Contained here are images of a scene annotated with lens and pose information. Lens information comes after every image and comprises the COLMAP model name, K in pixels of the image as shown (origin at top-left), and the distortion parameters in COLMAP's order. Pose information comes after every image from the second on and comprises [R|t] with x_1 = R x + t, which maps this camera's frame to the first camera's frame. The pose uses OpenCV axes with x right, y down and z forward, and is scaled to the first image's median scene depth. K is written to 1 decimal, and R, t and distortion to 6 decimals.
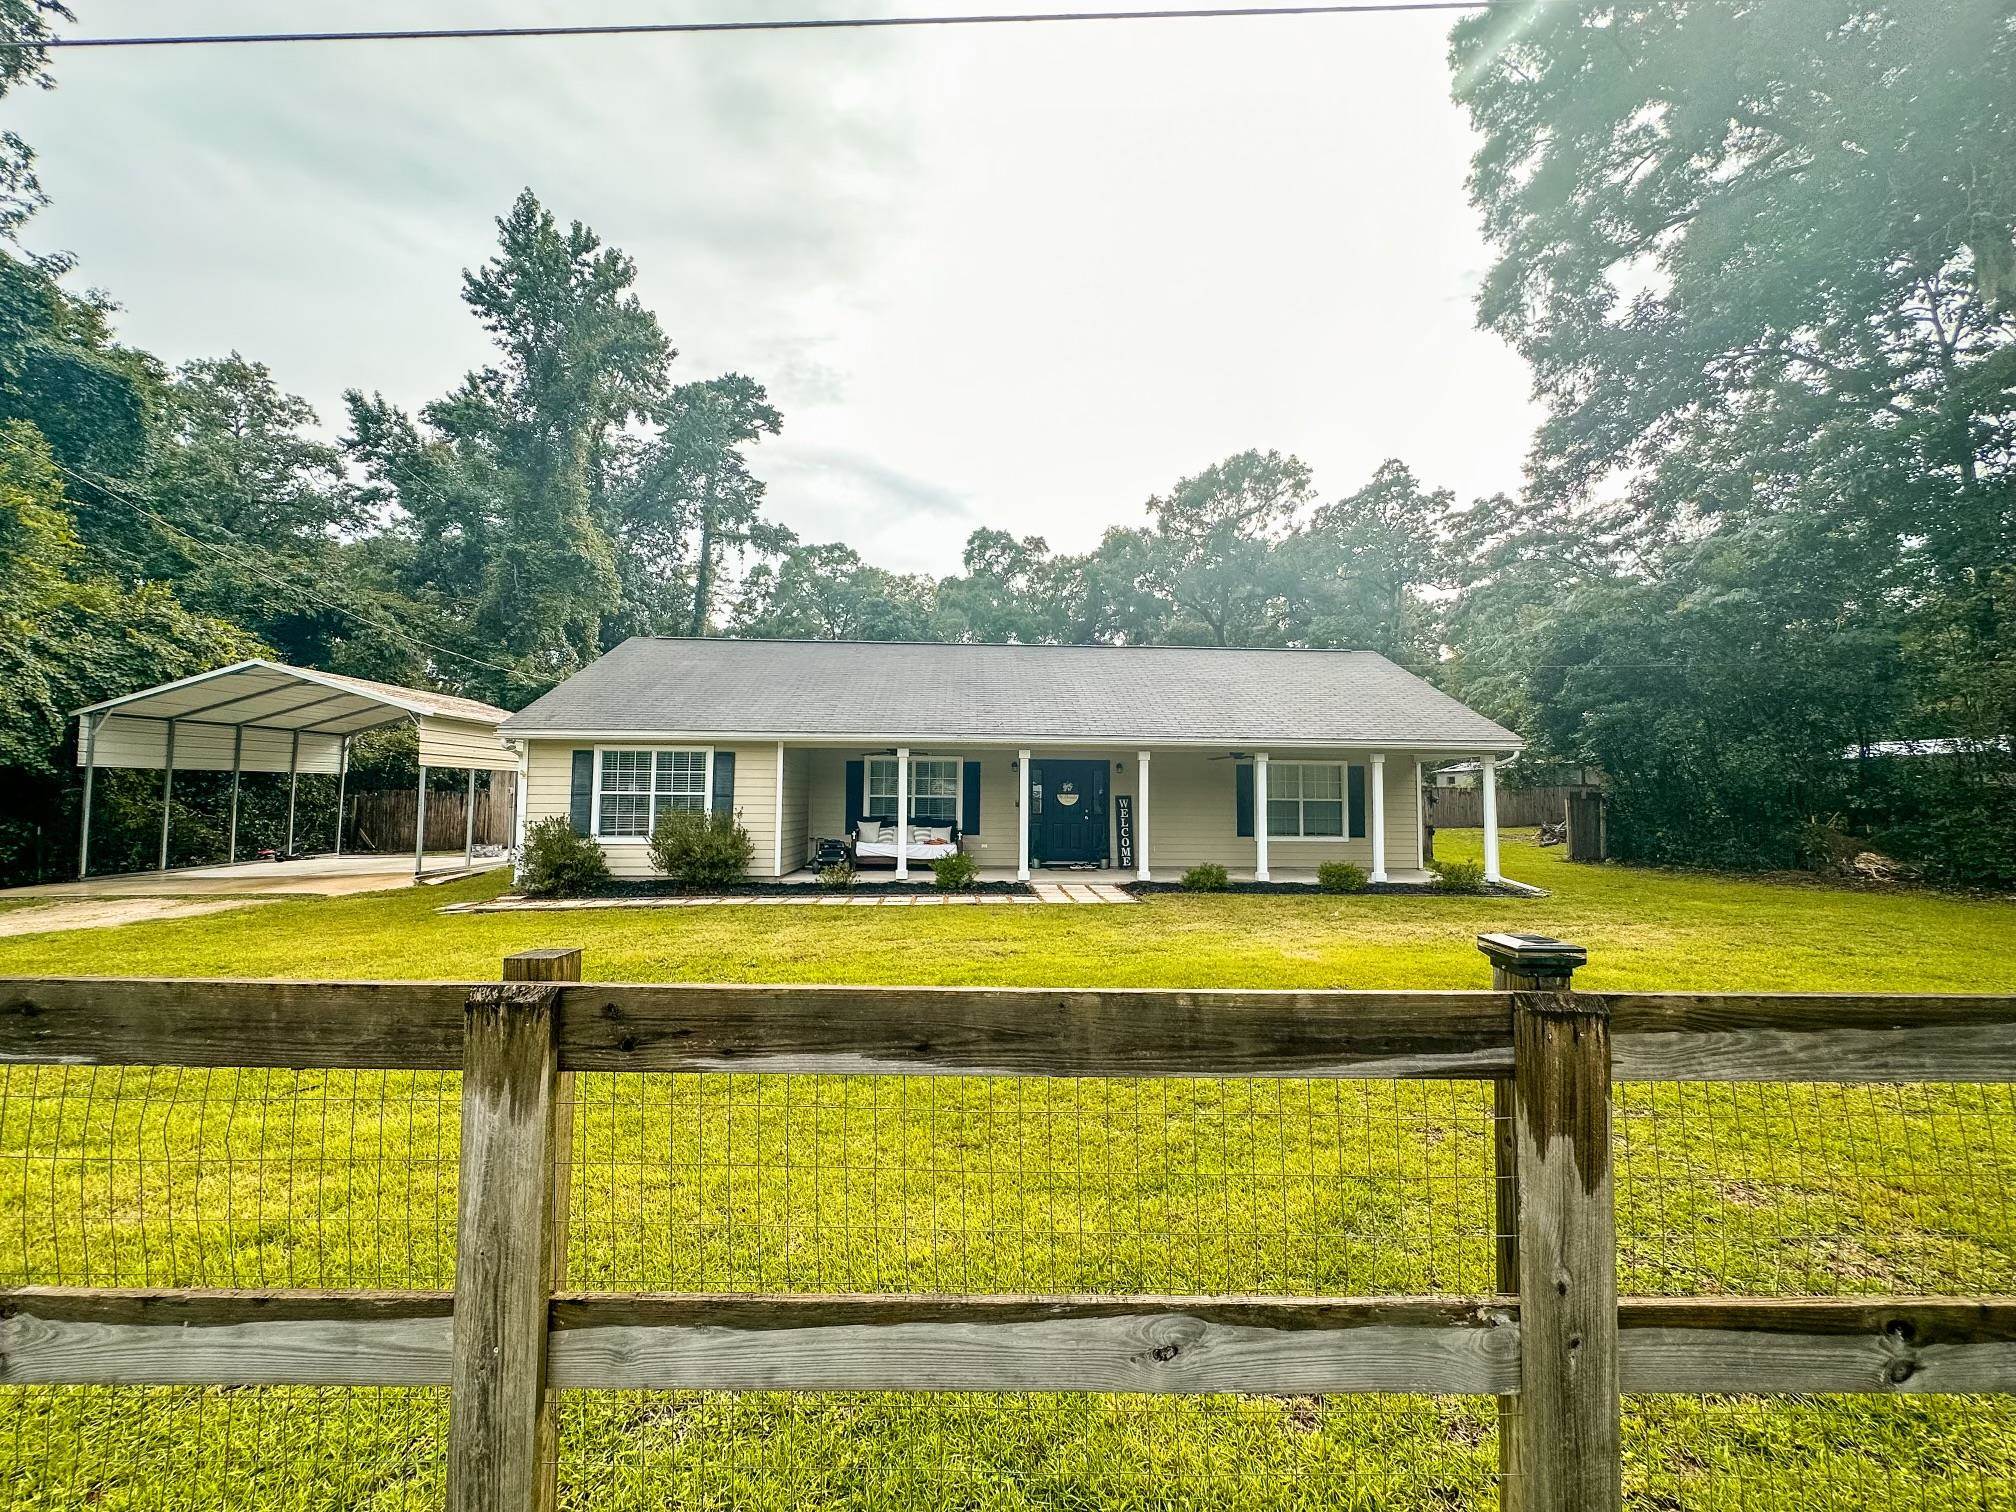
lens RADIAL K [[805.2, 0, 1006.9], [0, 805.2, 756.0], [0, 0, 1]] dist [-0.000743, 0.000324]
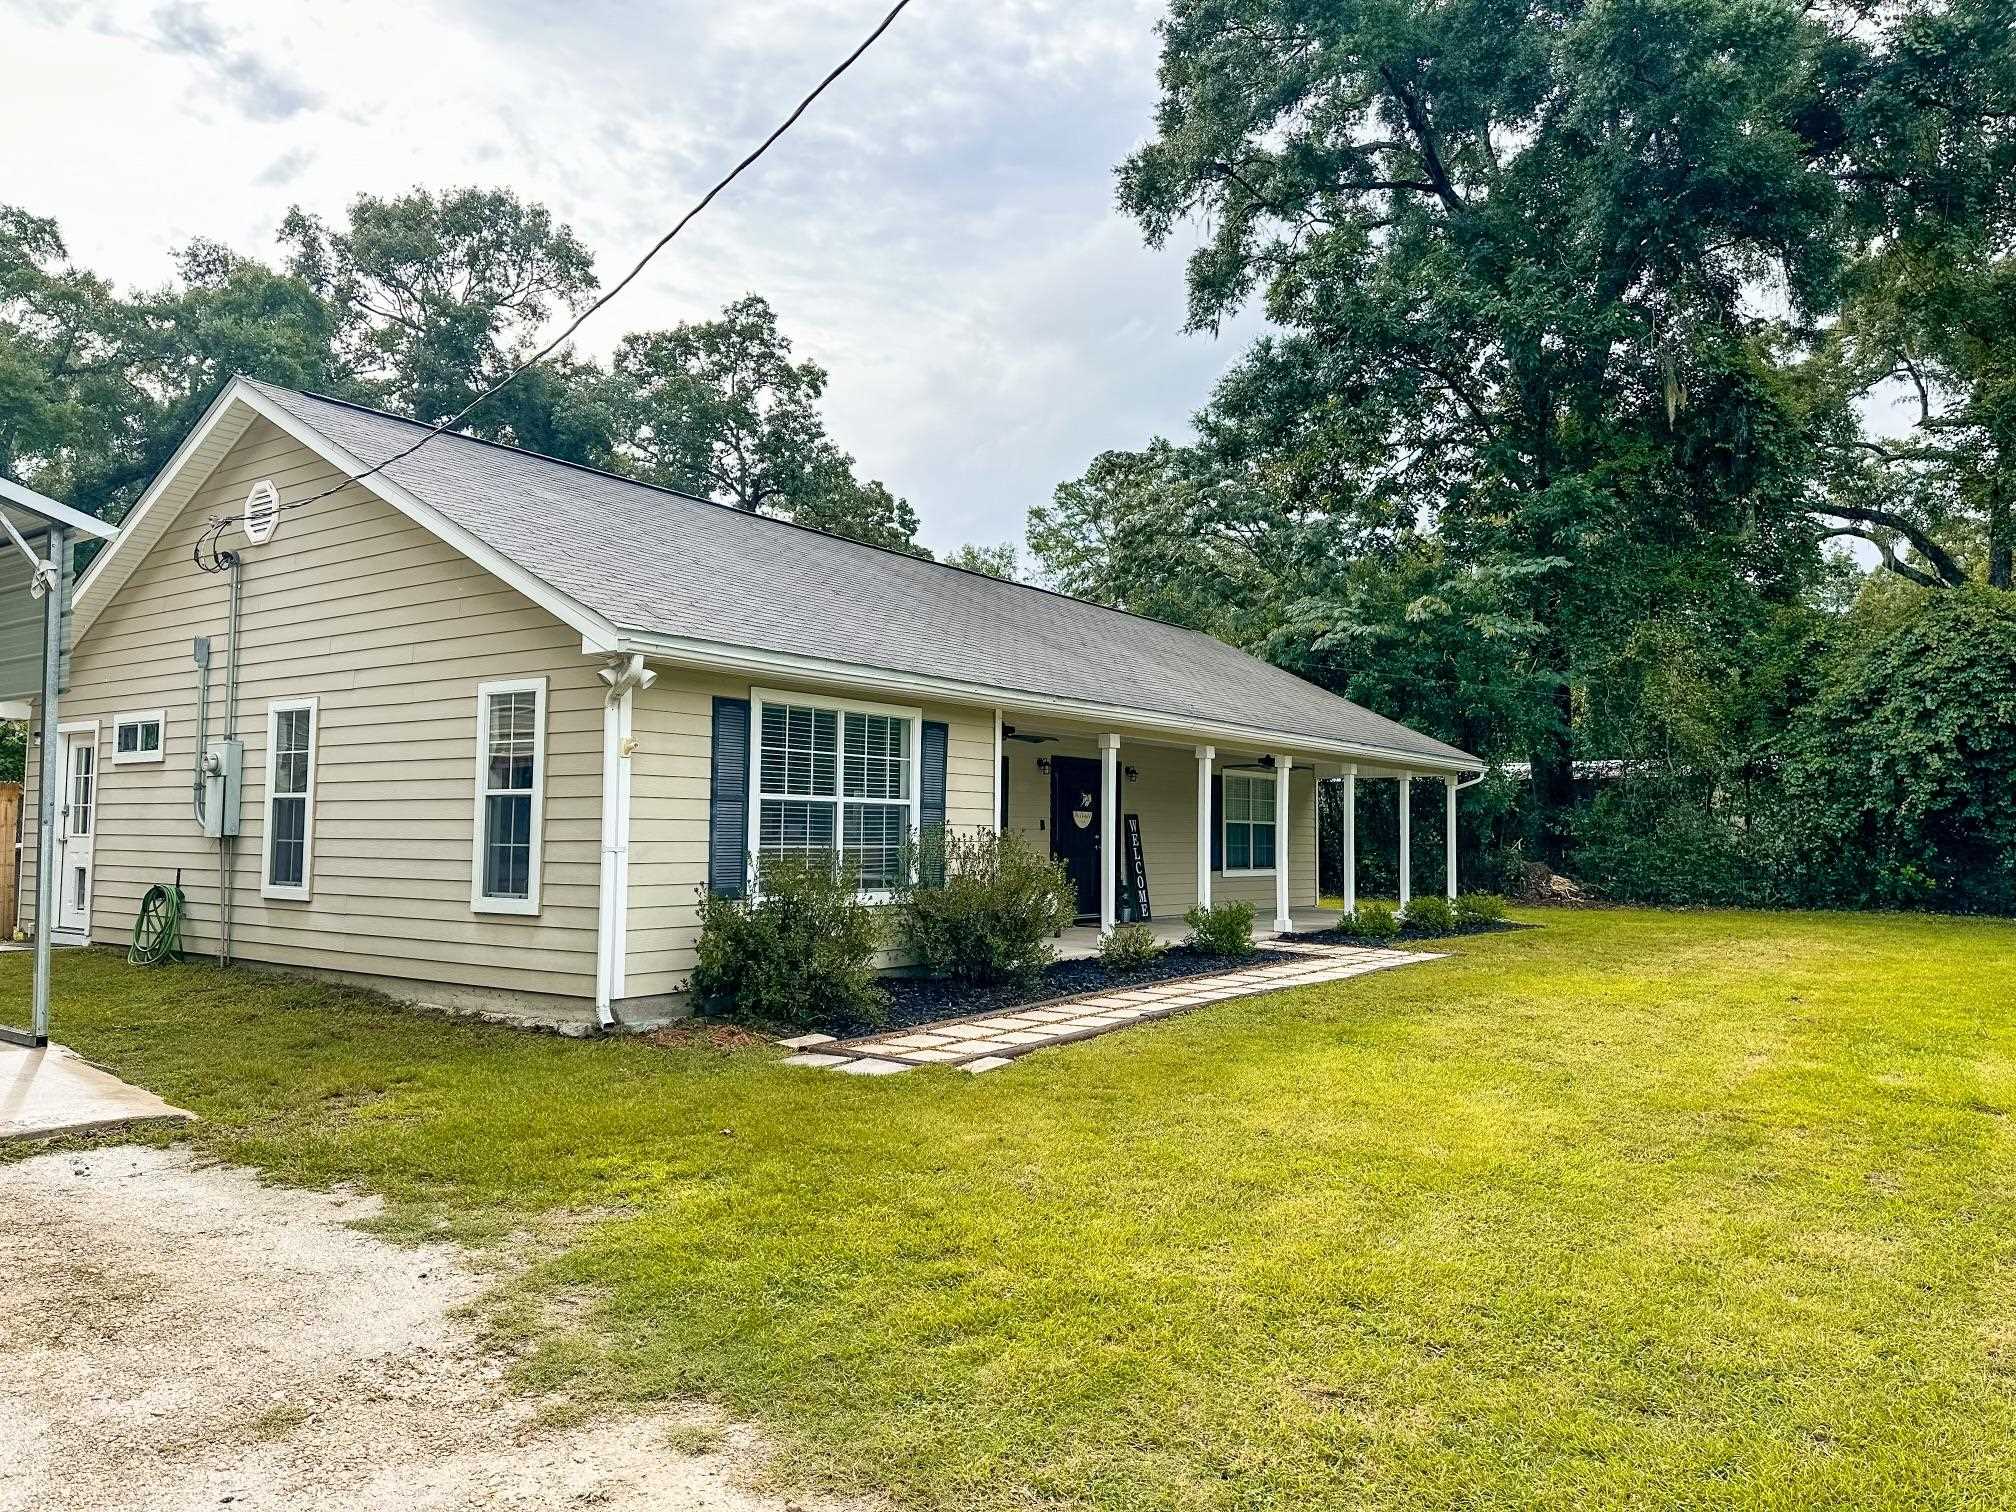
lens RADIAL K [[1423.5, 0, 1006.7], [0, 1423.5, 756.0], [0, 0, 1]] dist [0.056056, -0.000913]
pose [[0.634025, 0.043559, 0.772085, -0.982939], [-0.050470, 0.998615, -0.014894, 0.026421], [-0.771664, -0.029524, 0.635345, 0.366343]]
